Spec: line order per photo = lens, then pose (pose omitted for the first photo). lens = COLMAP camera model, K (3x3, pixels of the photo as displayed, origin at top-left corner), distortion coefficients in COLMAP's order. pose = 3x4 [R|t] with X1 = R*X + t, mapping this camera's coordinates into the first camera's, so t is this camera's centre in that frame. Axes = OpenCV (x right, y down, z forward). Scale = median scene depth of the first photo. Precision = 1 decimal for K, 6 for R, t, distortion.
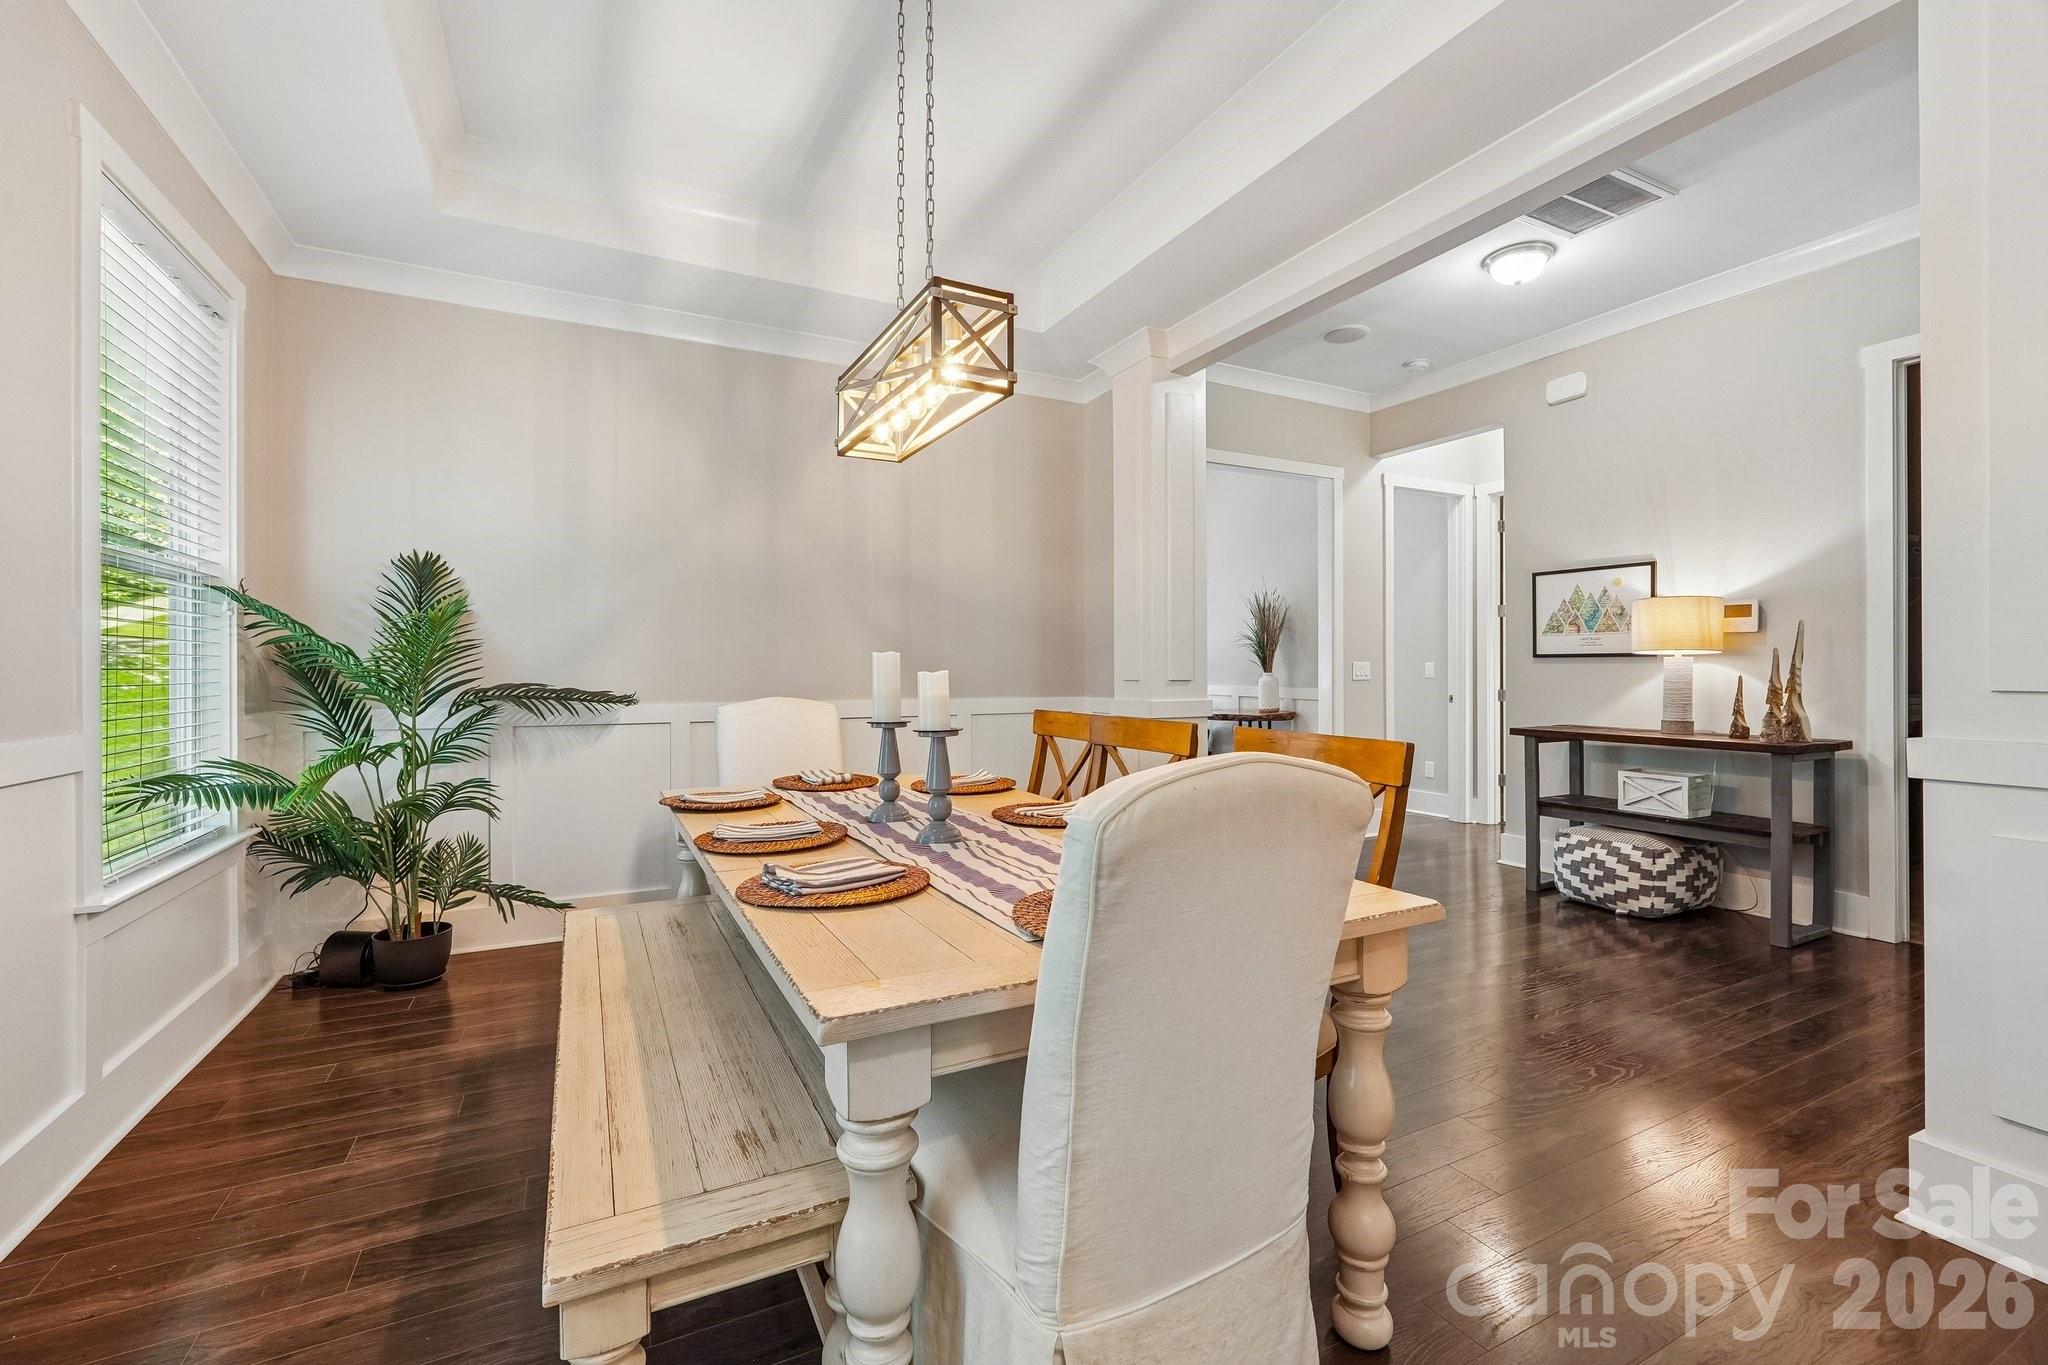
lens RADIAL K [[862.2, 0, 1023.1], [0, 862.2, 674.5], [0, 0, 1]] dist [-0.015775, 0.005932]
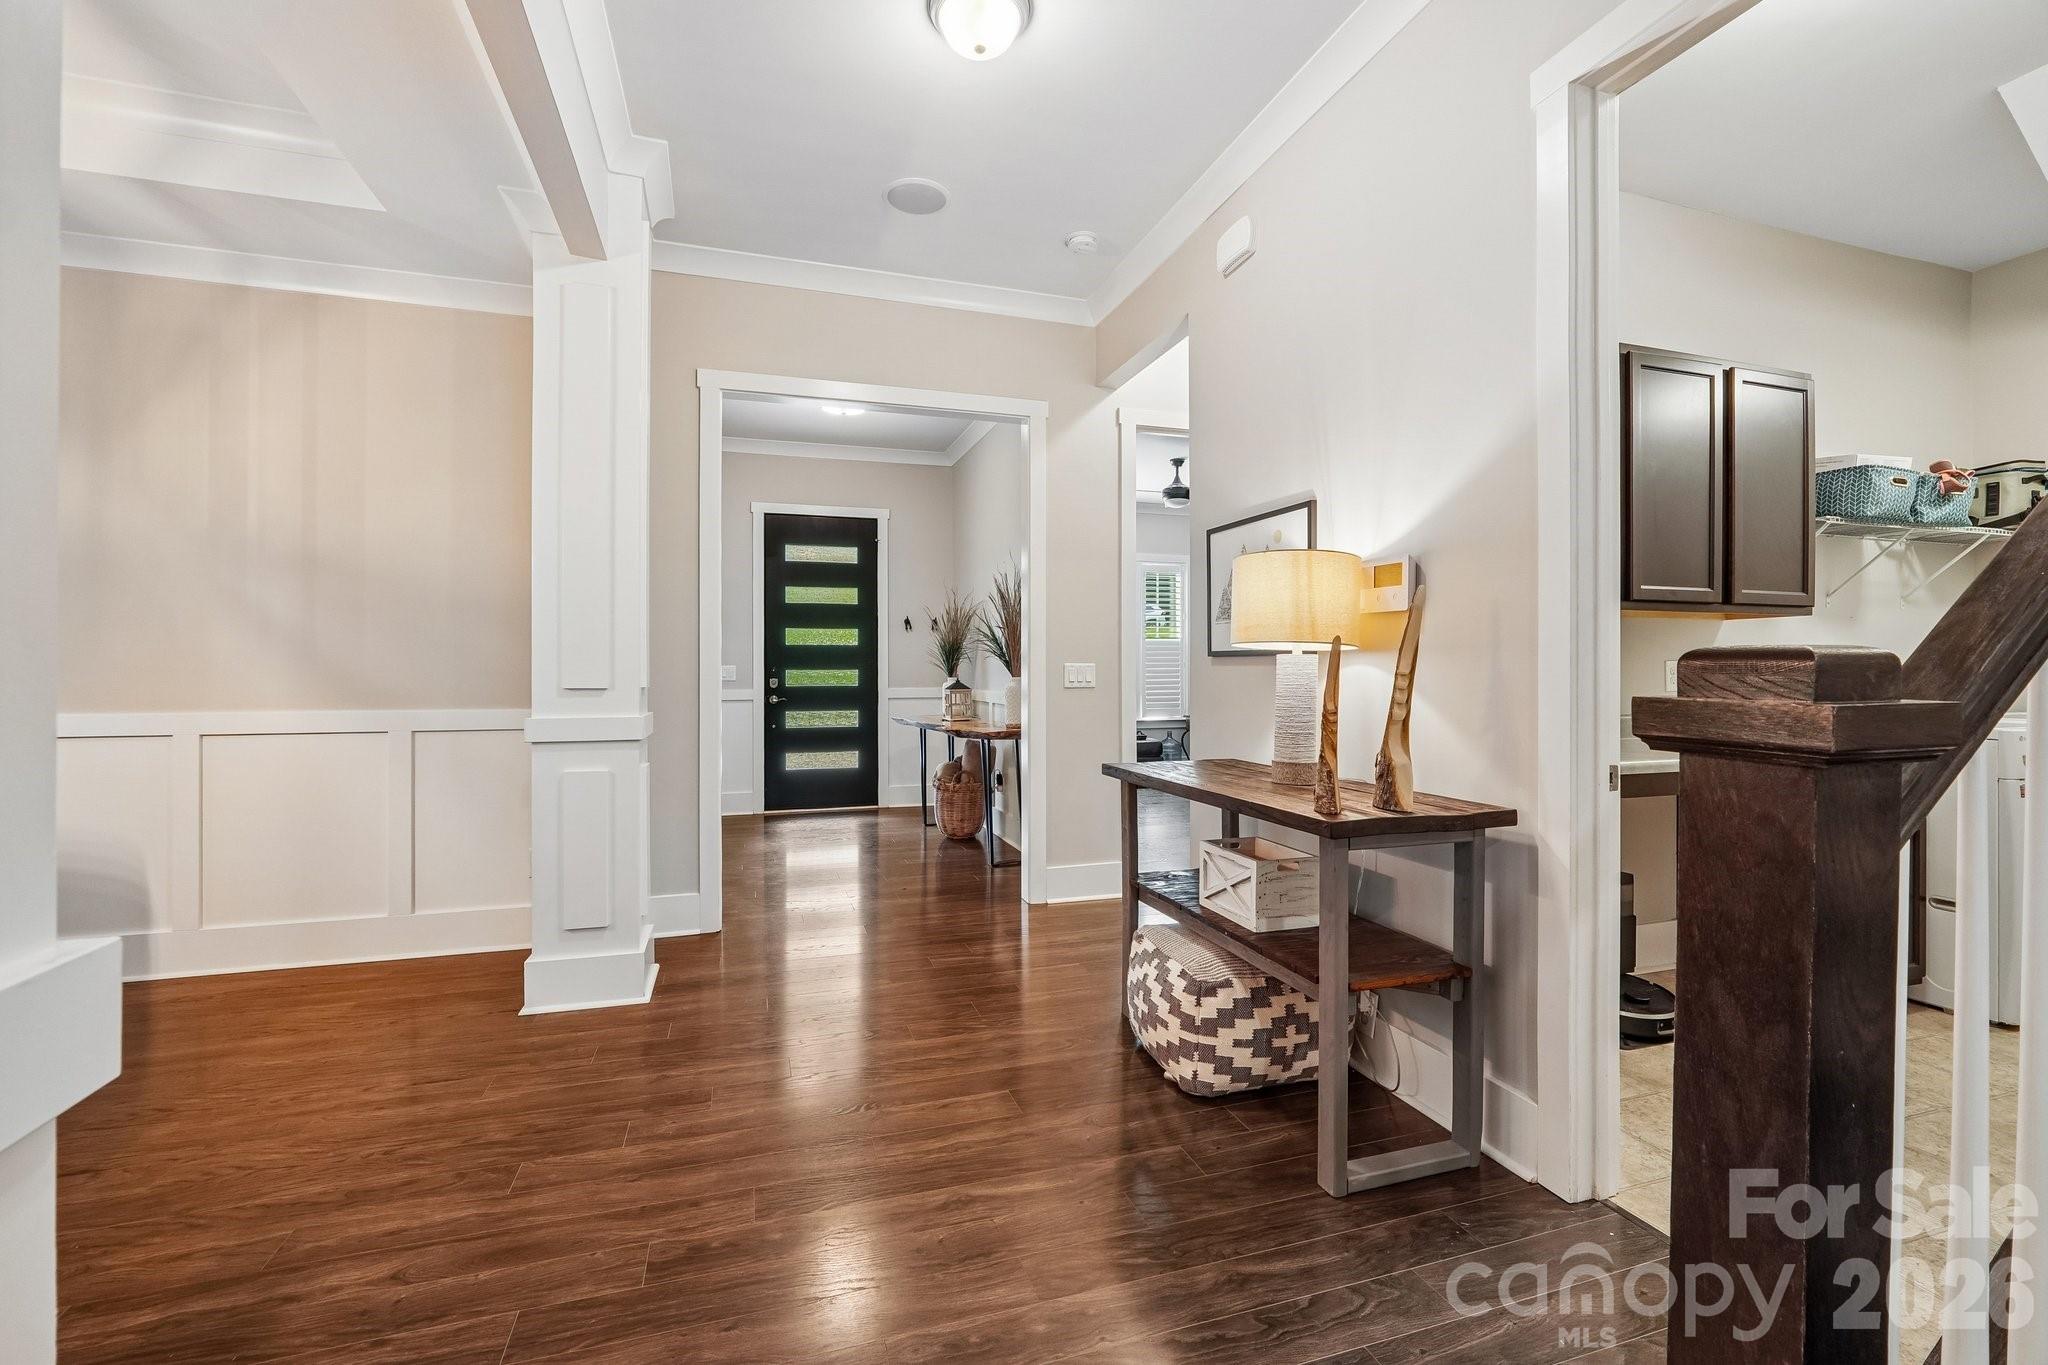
lens RADIAL K [[862.2, 0, 1021.2], [0, 862.2, 678.5], [0, 0, 1]] dist [-0.015775, 0.005932]
pose [[0.985889, 0.003131, -0.167374, 0.712847], [-0.002805, 0.999994, 0.002180, -0.004324], [0.167379, -0.001680, 0.985891, 0.396085]]
